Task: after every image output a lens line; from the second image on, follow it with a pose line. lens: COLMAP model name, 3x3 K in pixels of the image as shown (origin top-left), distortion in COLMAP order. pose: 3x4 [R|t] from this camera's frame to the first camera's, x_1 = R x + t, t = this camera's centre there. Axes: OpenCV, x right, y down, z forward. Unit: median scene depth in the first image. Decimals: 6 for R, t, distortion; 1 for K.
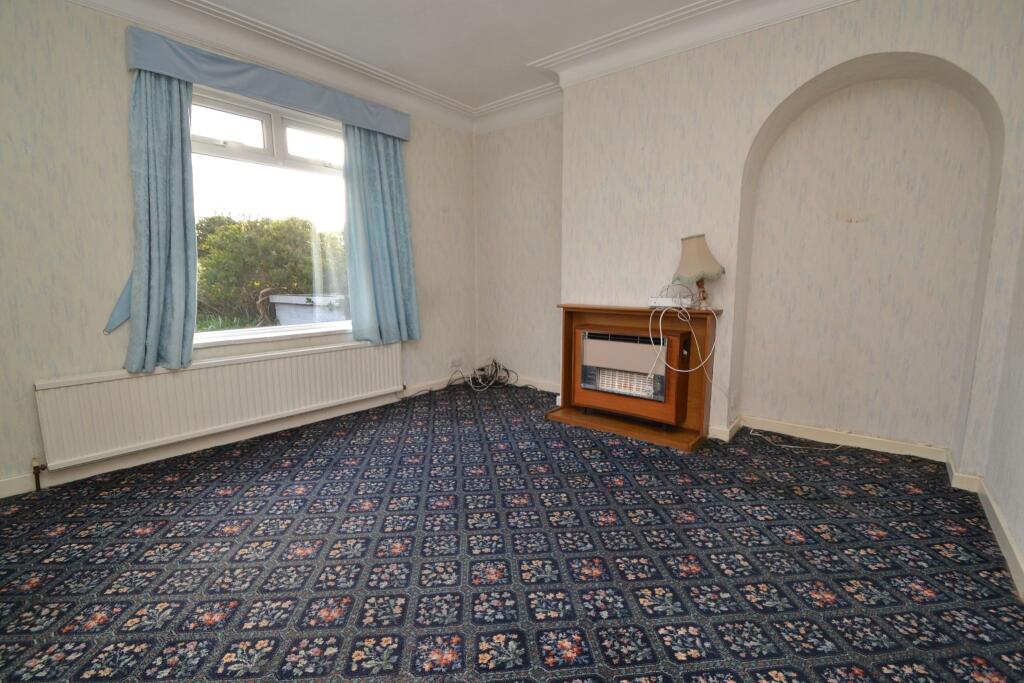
lens RADIAL K [[448.4, 0, 512.7], [0, 448.4, 372.4], [0, 0, 1]] dist [0.000417, -0.006686]
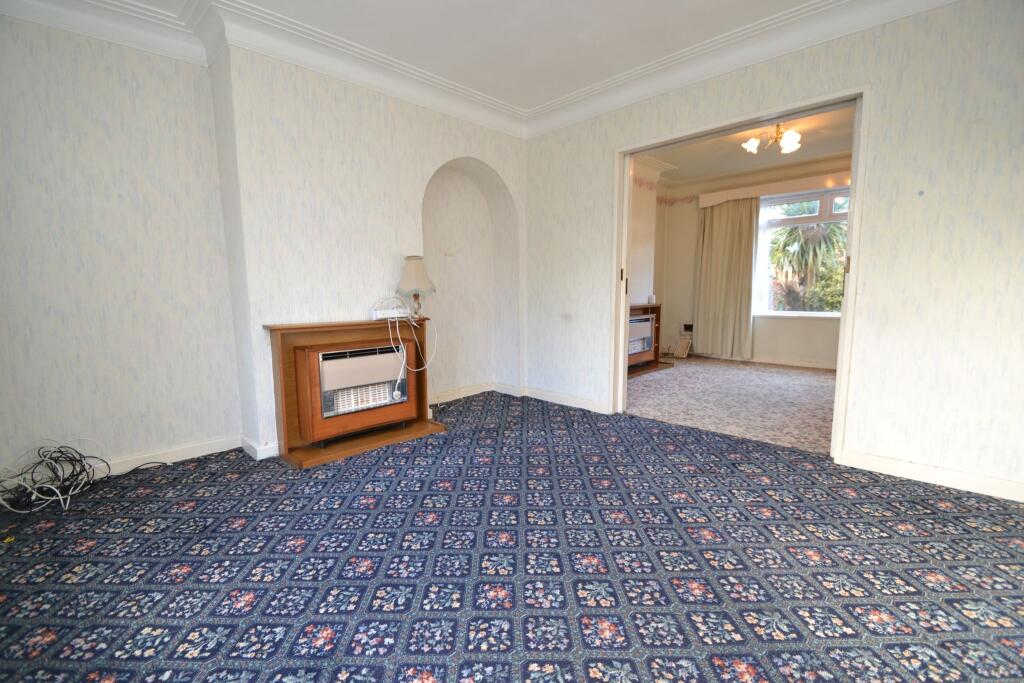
lens RADIAL K [[457.0, 0, 503.8], [0, 457.0, 346.6], [0, 0, 1]] dist [0.023728, -0.018894]
pose [[0.114676, -0.121330, 0.985966, -0.665601], [0.216255, 0.971760, 0.094429, -0.109225], [-0.969579, 0.202391, 0.137676, 0.522302]]
